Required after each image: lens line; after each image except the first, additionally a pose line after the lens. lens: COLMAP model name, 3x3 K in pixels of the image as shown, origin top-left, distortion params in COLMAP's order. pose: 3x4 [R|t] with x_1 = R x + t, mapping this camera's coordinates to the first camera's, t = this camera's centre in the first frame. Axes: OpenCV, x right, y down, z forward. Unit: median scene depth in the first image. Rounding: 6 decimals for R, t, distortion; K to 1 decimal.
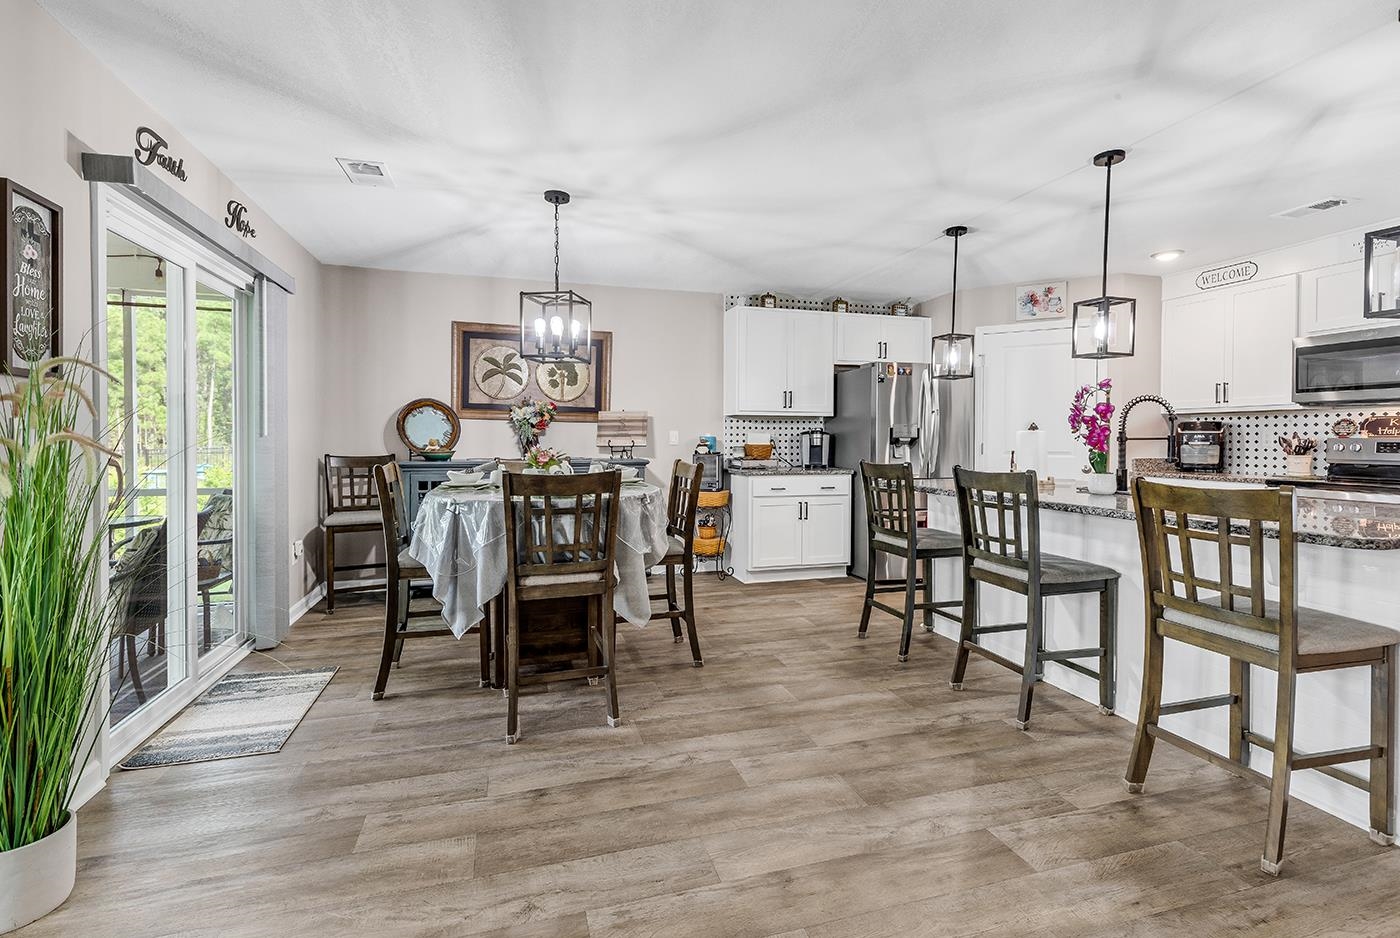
lens RADIAL K [[659.4, 0, 681.1], [0, 659.4, 453.4], [0, 0, 1]] dist [0.009293, -0.002606]
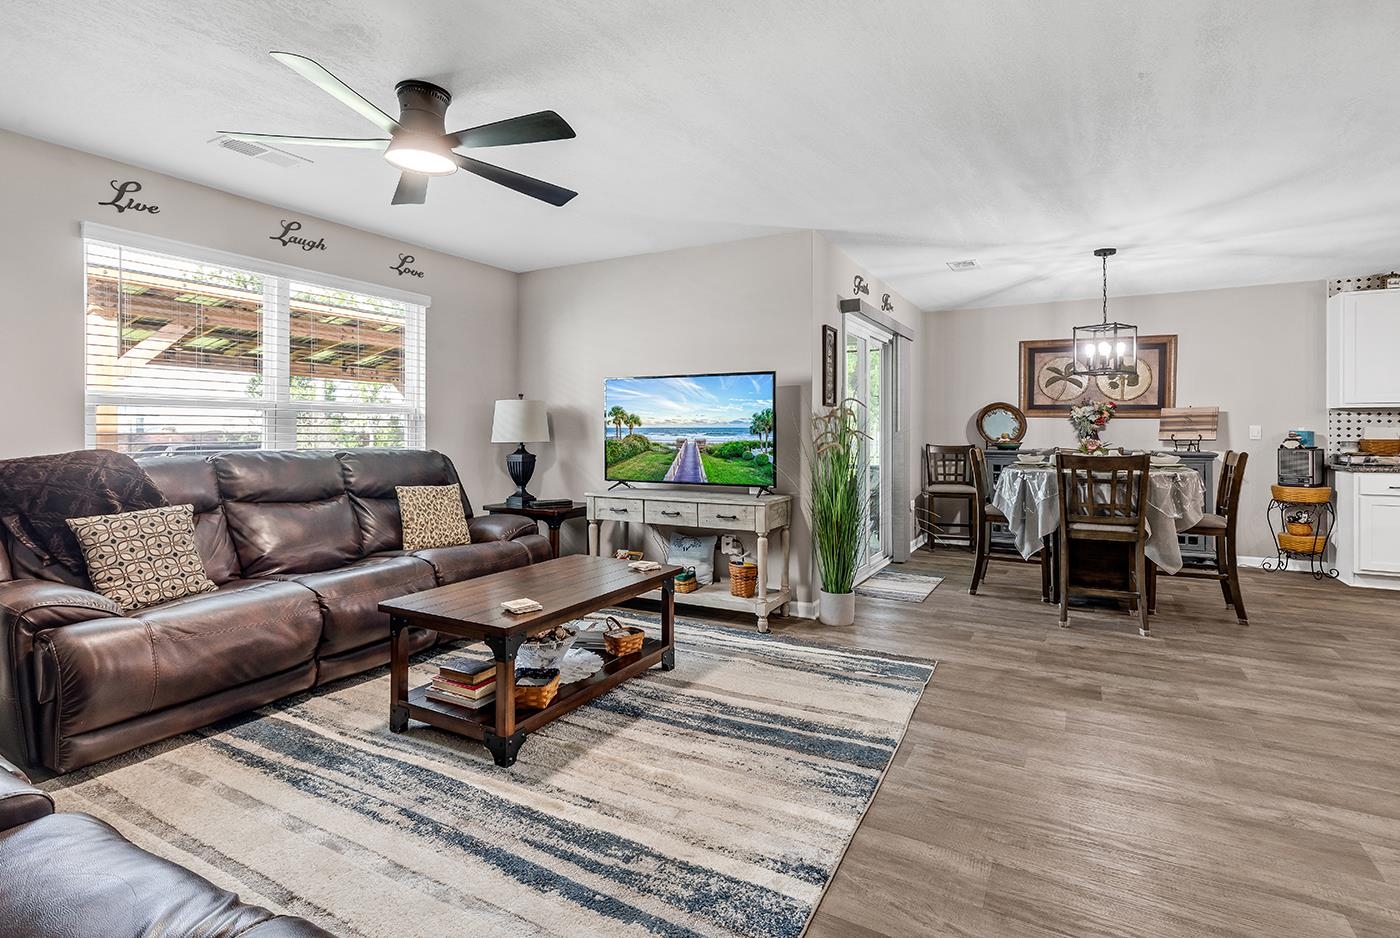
lens RADIAL K [[659.4, 0, 683.1], [0, 659.4, 425.3], [0, 0, 1]] dist [0.009293, -0.002606]
pose [[0.696685, -0.010084, -0.717306, 0.159729], [-0.016428, 0.999415, -0.030006, 0.015541], [0.717189, 0.032689, 0.696112, -0.487693]]
